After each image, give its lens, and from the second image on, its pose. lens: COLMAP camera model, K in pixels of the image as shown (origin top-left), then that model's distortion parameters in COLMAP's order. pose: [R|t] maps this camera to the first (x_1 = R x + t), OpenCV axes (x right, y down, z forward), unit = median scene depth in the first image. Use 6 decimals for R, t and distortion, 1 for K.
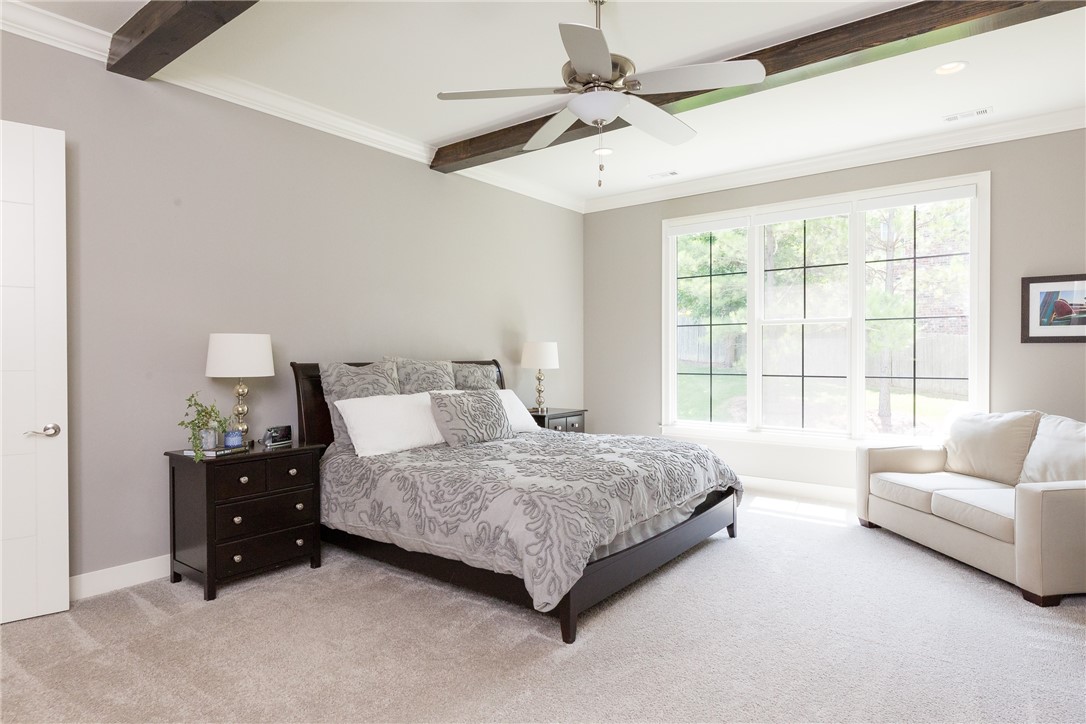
lens RADIAL K [[607.6, 0, 545.2], [0, 607.6, 381.9], [0, 0, 1]] dist [0.003281, 0.000083]
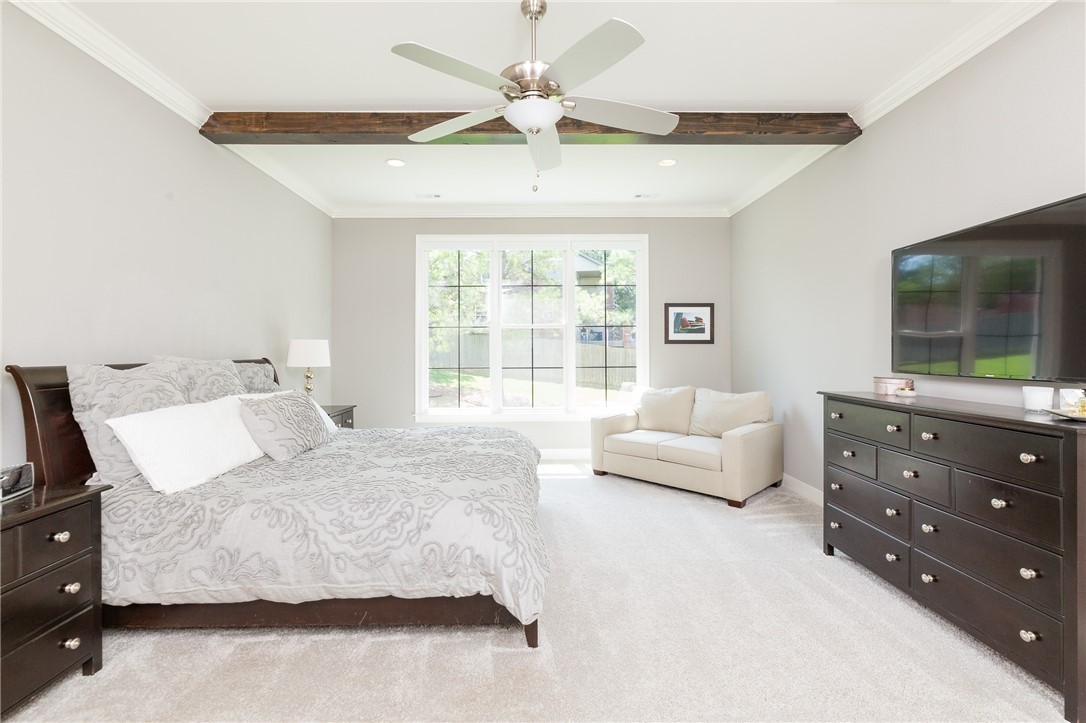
lens RADIAL K [[475.8, 0, 538.4], [0, 475.8, 354.4], [0, 0, 1]] dist [-0.002510, -0.000314]
pose [[0.786597, -0.007103, 0.617425, -0.312405], [0.031115, 0.999119, -0.028146, -0.013664], [-0.616682, 0.041351, 0.786126, 0.275759]]
